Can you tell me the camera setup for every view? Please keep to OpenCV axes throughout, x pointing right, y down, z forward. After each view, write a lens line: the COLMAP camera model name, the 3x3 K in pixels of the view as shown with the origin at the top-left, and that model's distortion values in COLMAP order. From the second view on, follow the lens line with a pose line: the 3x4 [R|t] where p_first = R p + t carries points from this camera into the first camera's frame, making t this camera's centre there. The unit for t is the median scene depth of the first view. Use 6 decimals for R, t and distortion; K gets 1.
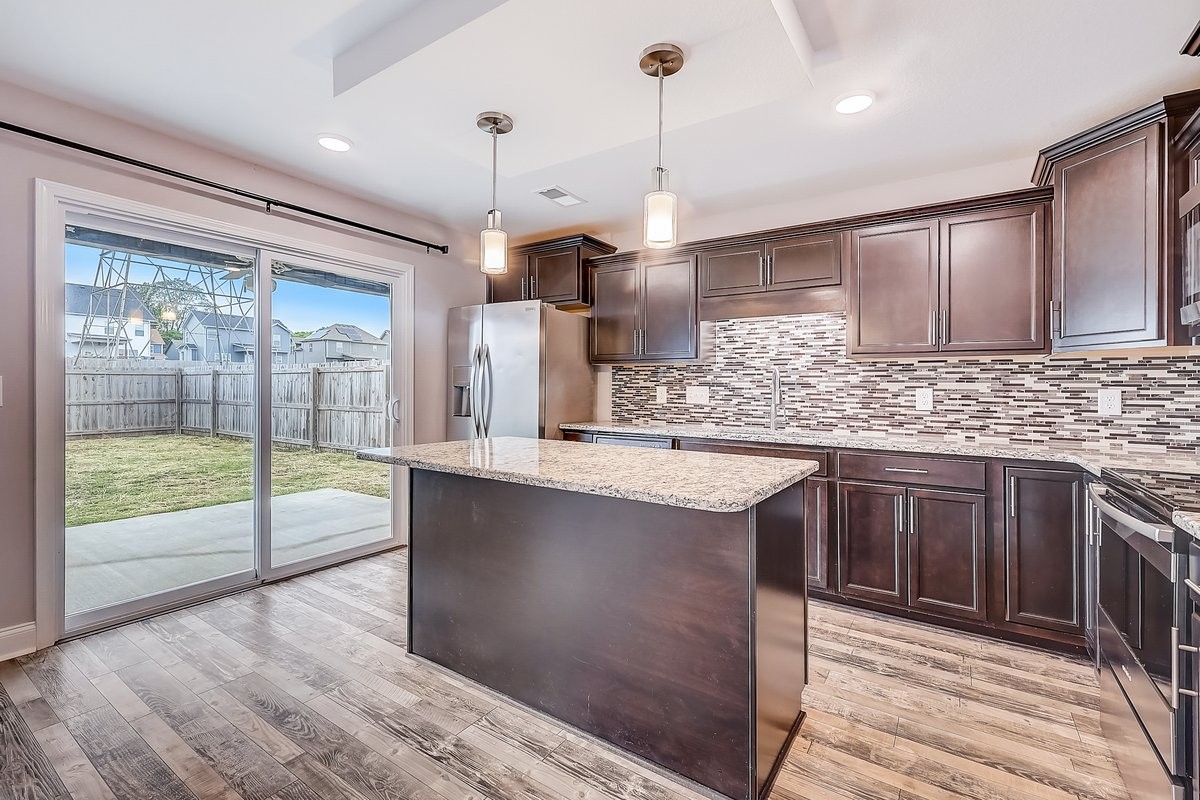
lens RADIAL K [[522.8, 0, 602.6], [0, 522.8, 393.1], [0, 0, 1]] dist [0.005226, 0.000752]
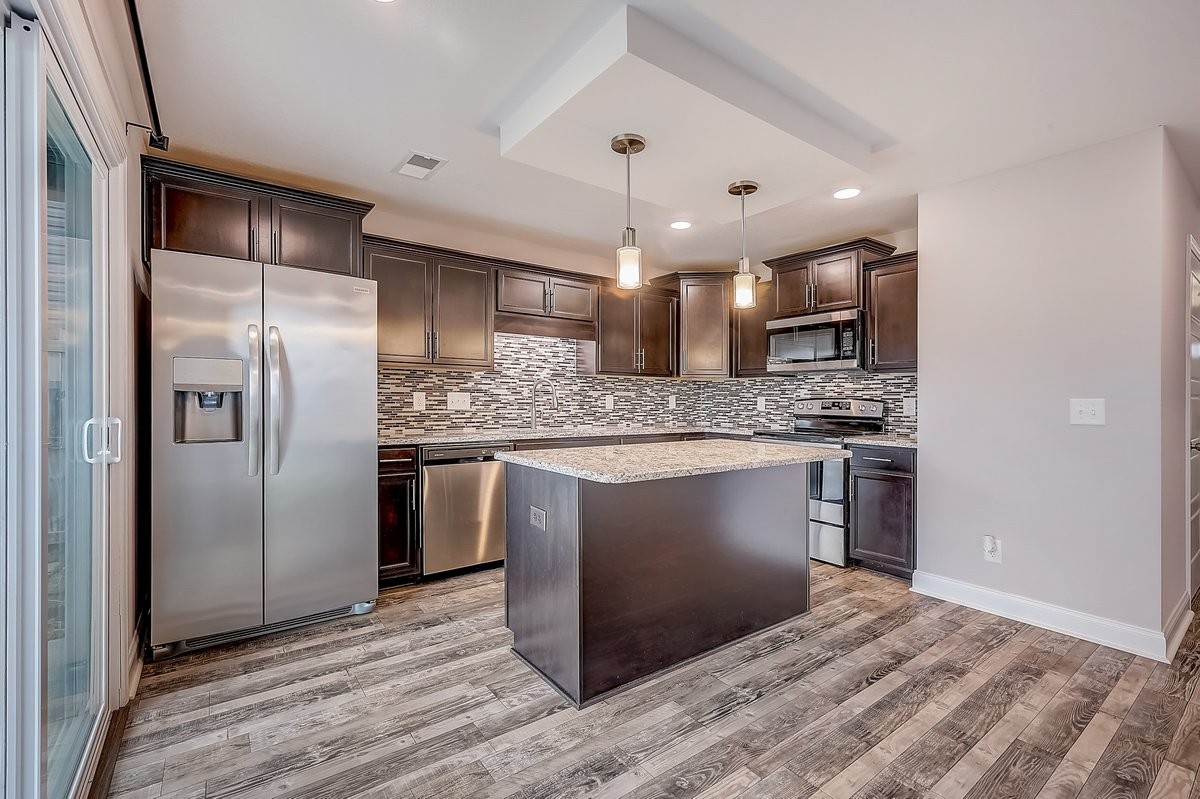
lens RADIAL K [[522.8, 0, 597.8], [0, 522.8, 398.2], [0, 0, 1]] dist [0.005226, 0.000752]
pose [[0.343441, -0.008987, 0.939131, -0.765729], [-0.000619, 0.999952, 0.009796, -0.013453], [-0.939174, -0.003946, 0.343419, 0.442717]]
